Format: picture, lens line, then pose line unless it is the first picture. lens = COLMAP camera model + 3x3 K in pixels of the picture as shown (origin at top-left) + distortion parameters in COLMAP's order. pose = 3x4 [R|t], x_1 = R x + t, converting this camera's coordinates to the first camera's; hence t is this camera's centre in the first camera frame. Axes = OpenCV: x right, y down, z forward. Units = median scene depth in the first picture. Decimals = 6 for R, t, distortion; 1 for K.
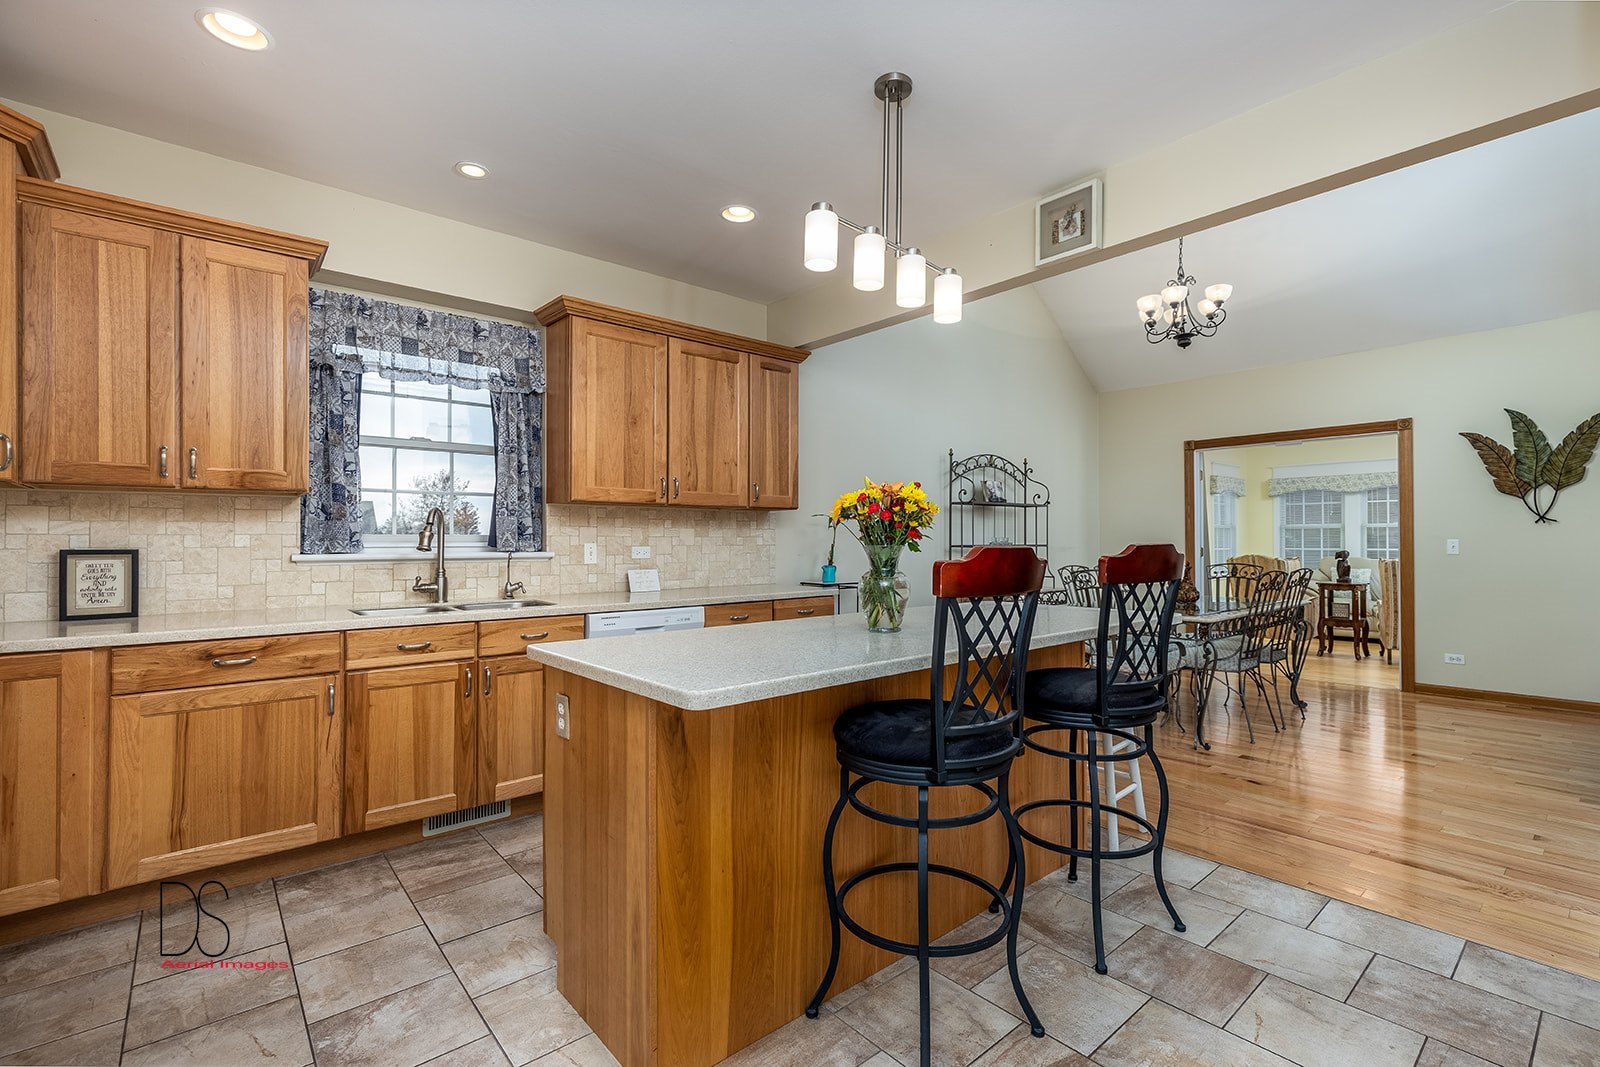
lens RADIAL K [[721.9, 0, 811.6], [0, 721.9, 531.6], [0, 0, 1]] dist [0.004350, -0.000250]
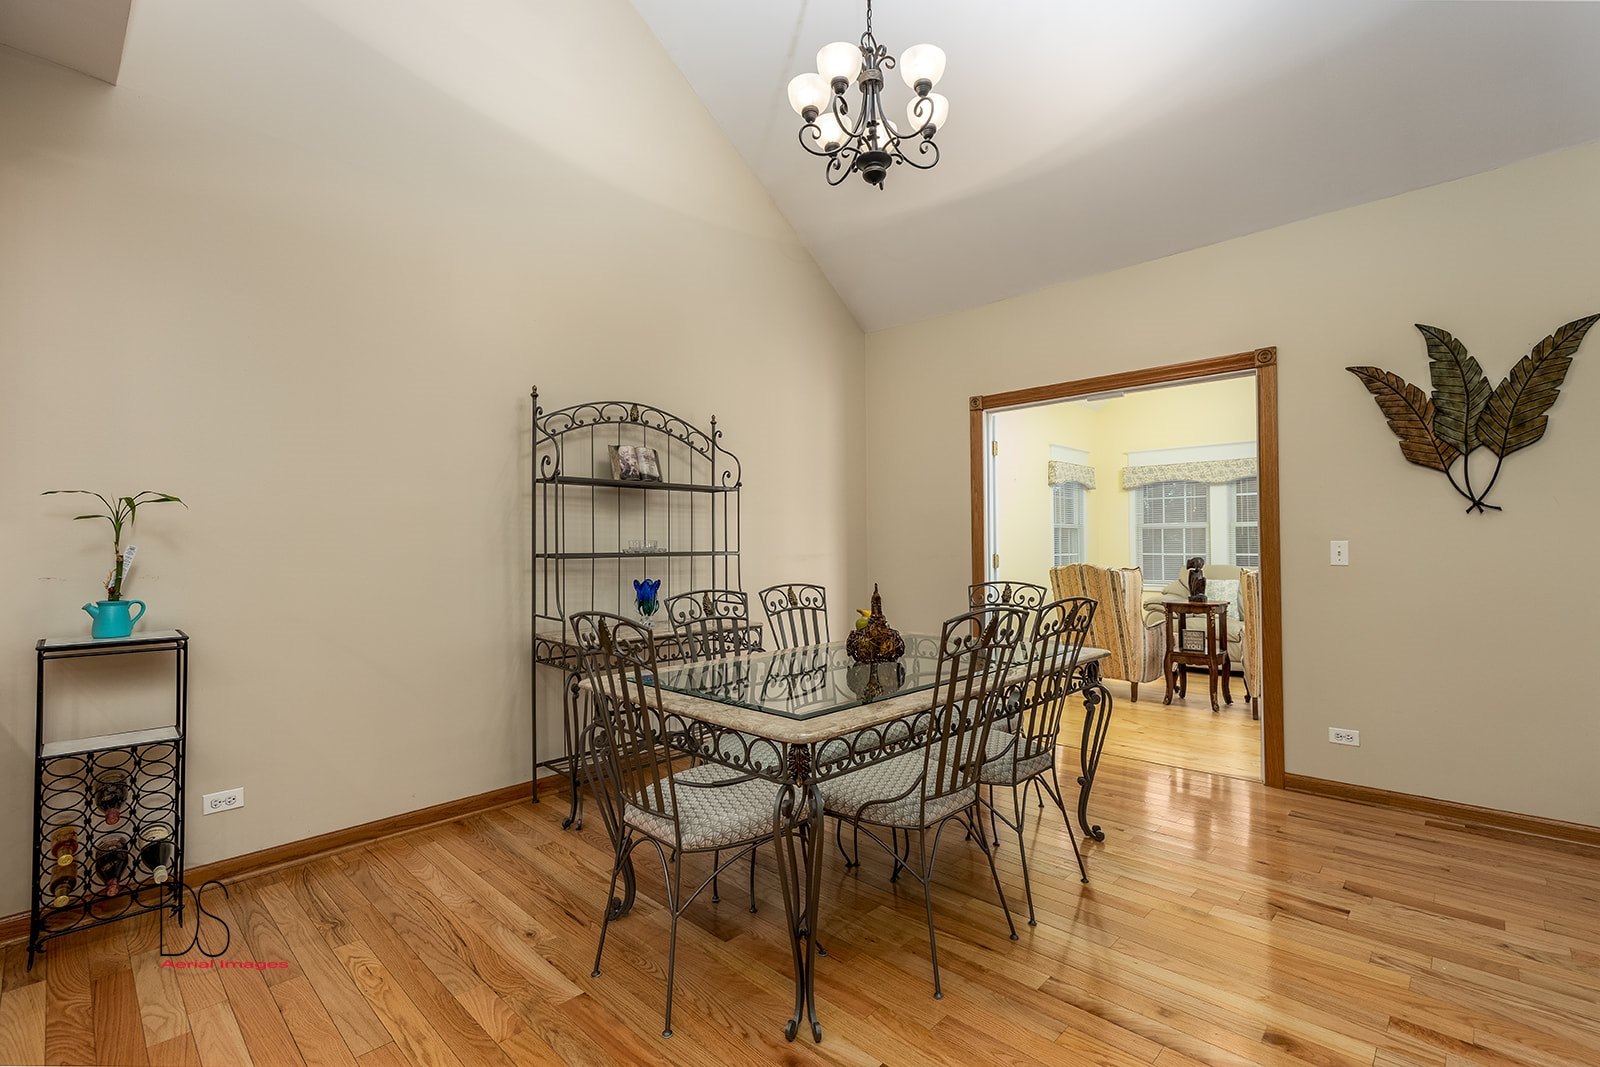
lens RADIAL K [[721.9, 0, 811.2], [0, 721.9, 530.3], [0, 0, 1]] dist [0.004350, -0.000250]
pose [[0.994763, -0.002002, 0.102187, 0.395876], [0.002896, 0.999959, -0.008601, 0.006100], [-0.102166, 0.008852, 0.994728, 0.456299]]
